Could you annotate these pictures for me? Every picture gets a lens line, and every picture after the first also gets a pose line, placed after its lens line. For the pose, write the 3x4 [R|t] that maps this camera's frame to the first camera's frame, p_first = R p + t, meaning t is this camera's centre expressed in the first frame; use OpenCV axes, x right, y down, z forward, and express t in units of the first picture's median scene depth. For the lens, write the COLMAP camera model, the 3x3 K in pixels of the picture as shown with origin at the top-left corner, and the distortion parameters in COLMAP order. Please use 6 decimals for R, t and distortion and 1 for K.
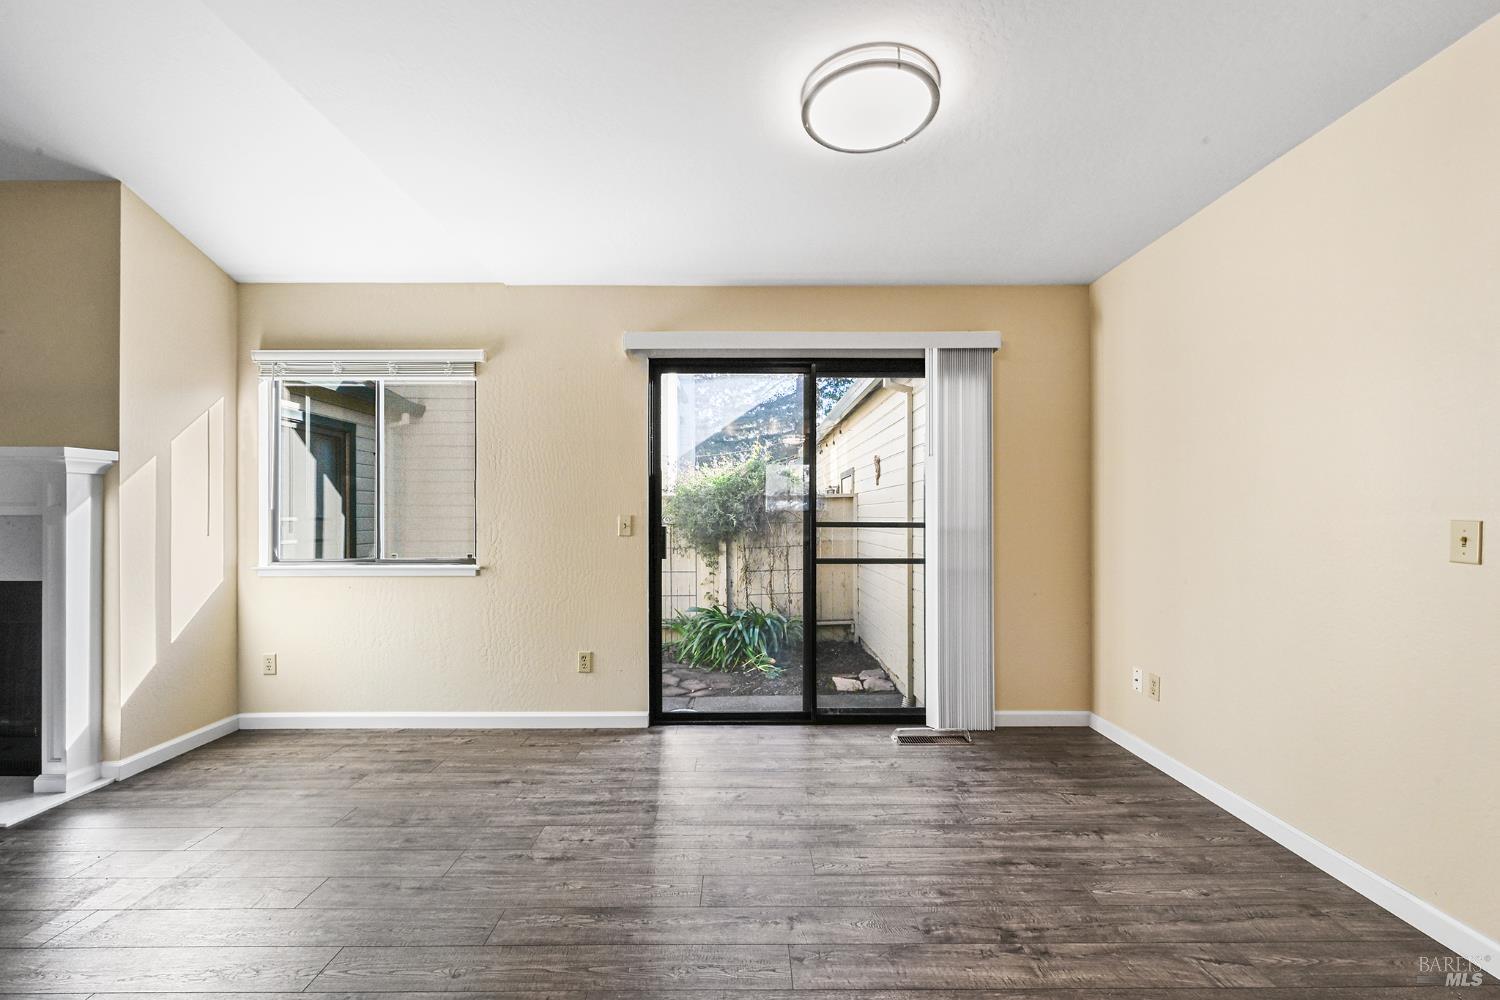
lens RADIAL K [[592.8, 0, 748.3], [0, 592.8, 518.1], [0, 0, 1]] dist [-0.000730, 0.001085]
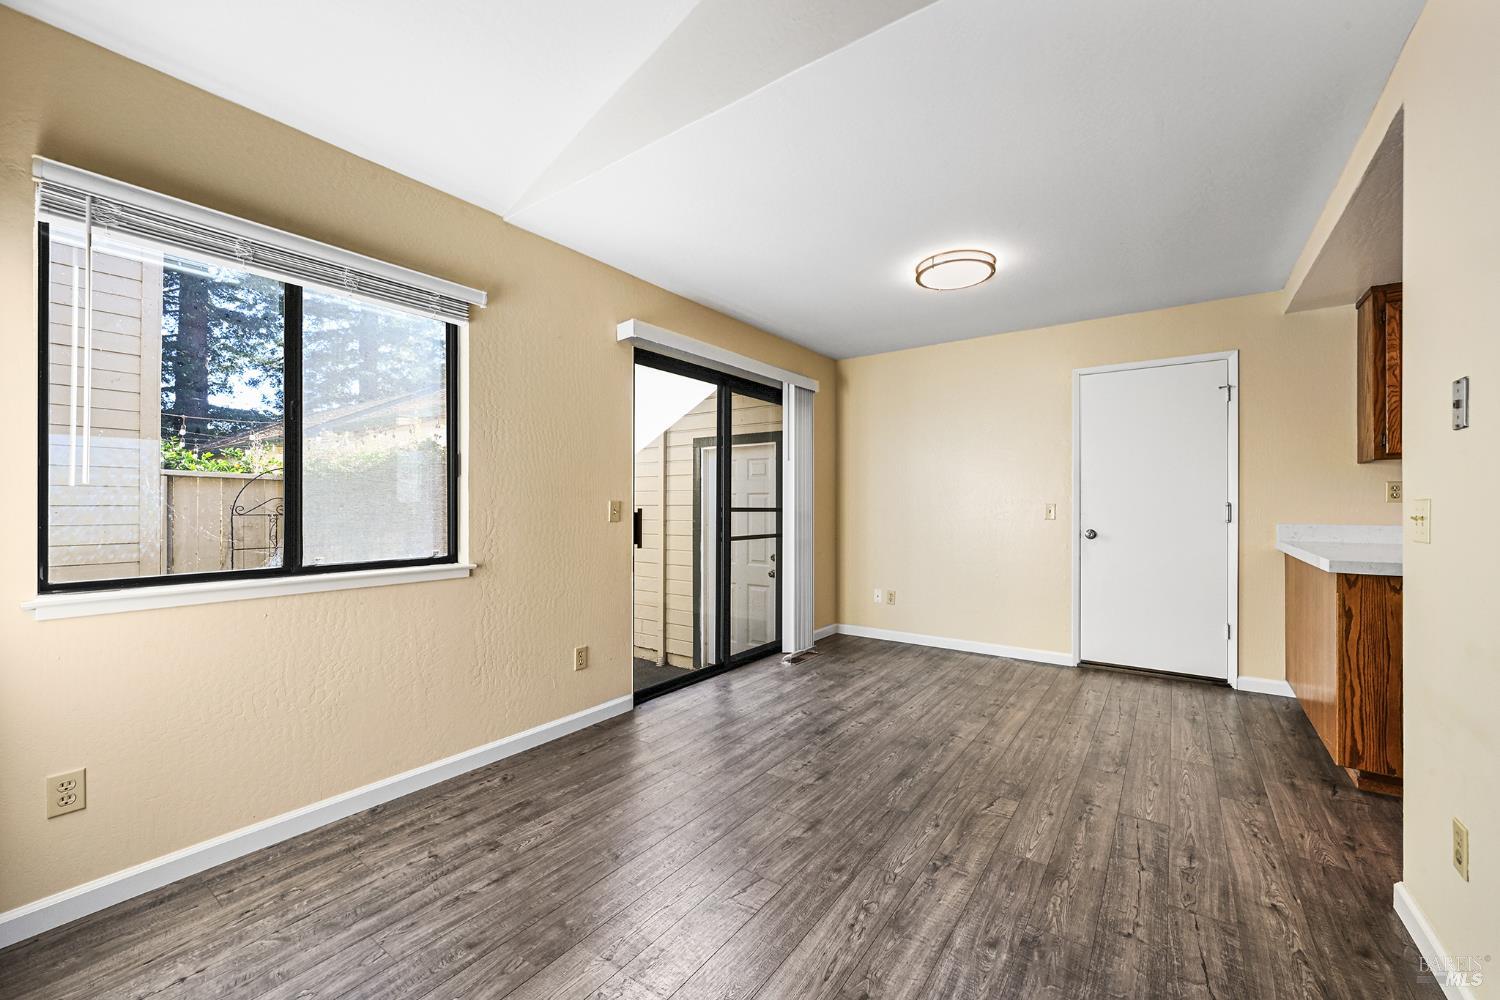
lens RADIAL K [[592.8, 0, 751.7], [0, 592.8, 503.0], [0, 0, 1]] dist [-0.000730, 0.001085]
pose [[0.591117, 0.002831, 0.806581, -0.942398], [0.002261, 0.999984, -0.005167, 0.005607], [-0.806583, 0.004878, 0.591101, 0.254489]]
